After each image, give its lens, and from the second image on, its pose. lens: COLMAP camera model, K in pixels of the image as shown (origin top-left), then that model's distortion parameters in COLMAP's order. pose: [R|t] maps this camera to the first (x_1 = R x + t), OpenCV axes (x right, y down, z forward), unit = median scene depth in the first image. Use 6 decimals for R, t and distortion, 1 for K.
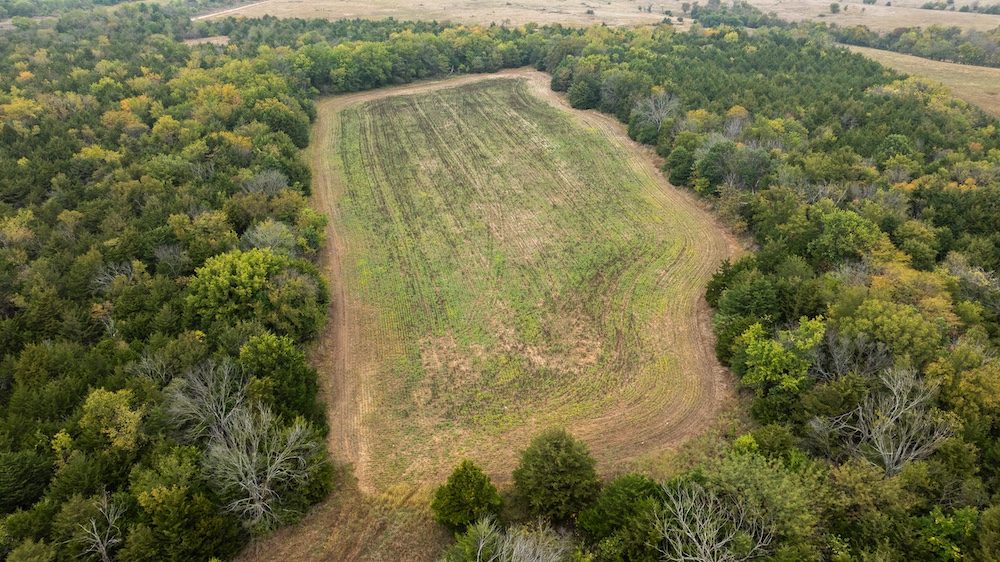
lens RADIAL K [[707.6, 0, 500.0], [0, 707.6, 281.0], [0, 0, 1]] dist [-0.047164, 0.051132]
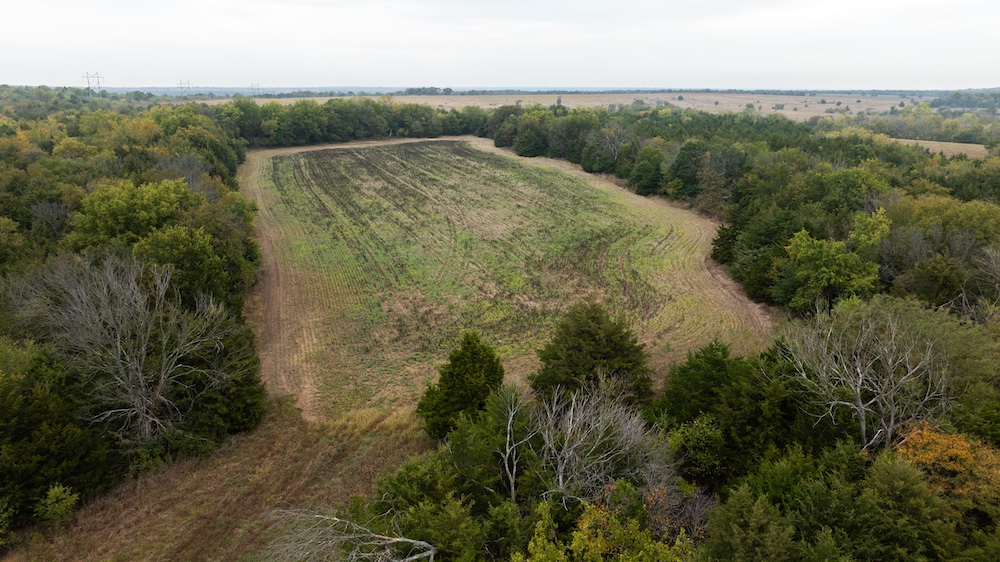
lens RADIAL K [[707.6, 0, 500.0], [0, 707.6, 281.0], [0, 0, 1]] dist [-0.047164, 0.051132]
pose [[0.994665, -0.024733, 0.100151, -0.041679], [0.042682, 0.982508, -0.181260, 0.161146], [-0.093916, 0.184568, 0.978322, 0.161044]]
